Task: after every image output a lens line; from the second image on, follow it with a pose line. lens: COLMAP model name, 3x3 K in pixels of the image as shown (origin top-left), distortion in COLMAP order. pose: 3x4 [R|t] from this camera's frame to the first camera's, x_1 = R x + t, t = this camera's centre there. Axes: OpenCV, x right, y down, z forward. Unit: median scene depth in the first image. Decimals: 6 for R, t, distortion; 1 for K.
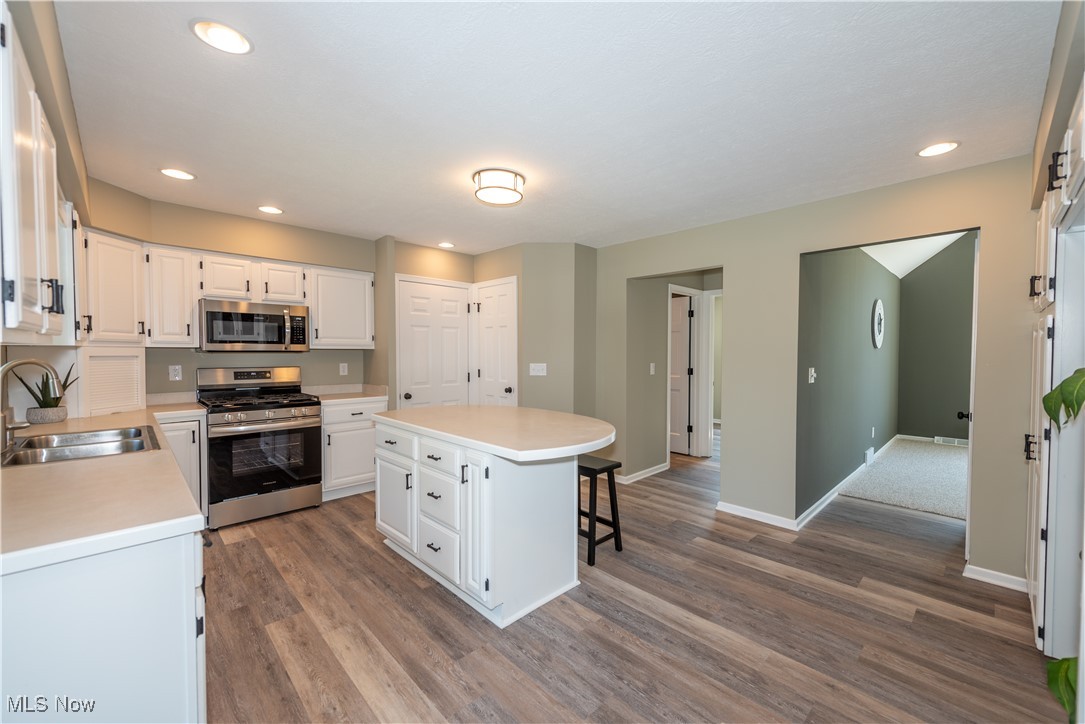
lens RADIAL K [[441.5, 0, 544.1], [0, 441.5, 362.2], [0, 0, 1]] dist [0.003344, 0.000010]
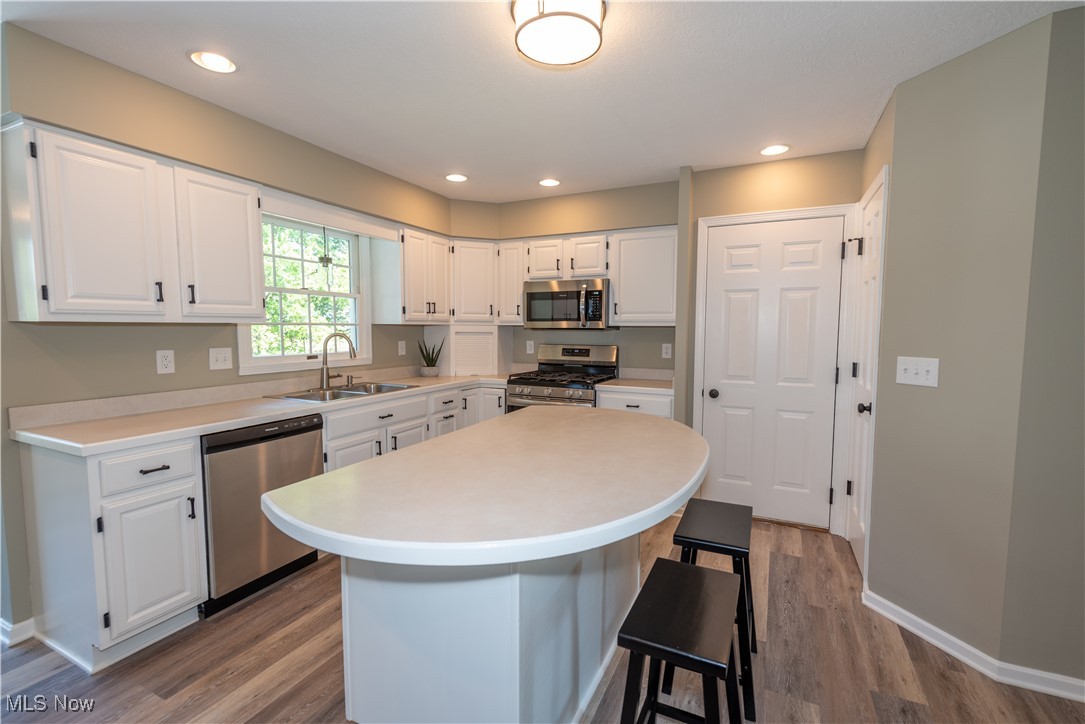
lens RADIAL K [[471.9, 0, 543.5], [0, 471.9, 362.7], [0, 0, 1]] dist [0.015326, 0.000002]
pose [[0.342151, 0.067820, -0.937194, 0.343804], [-0.025278, 0.997695, 0.062969, -0.013887], [0.939305, 0.002145, 0.343077, 0.576825]]
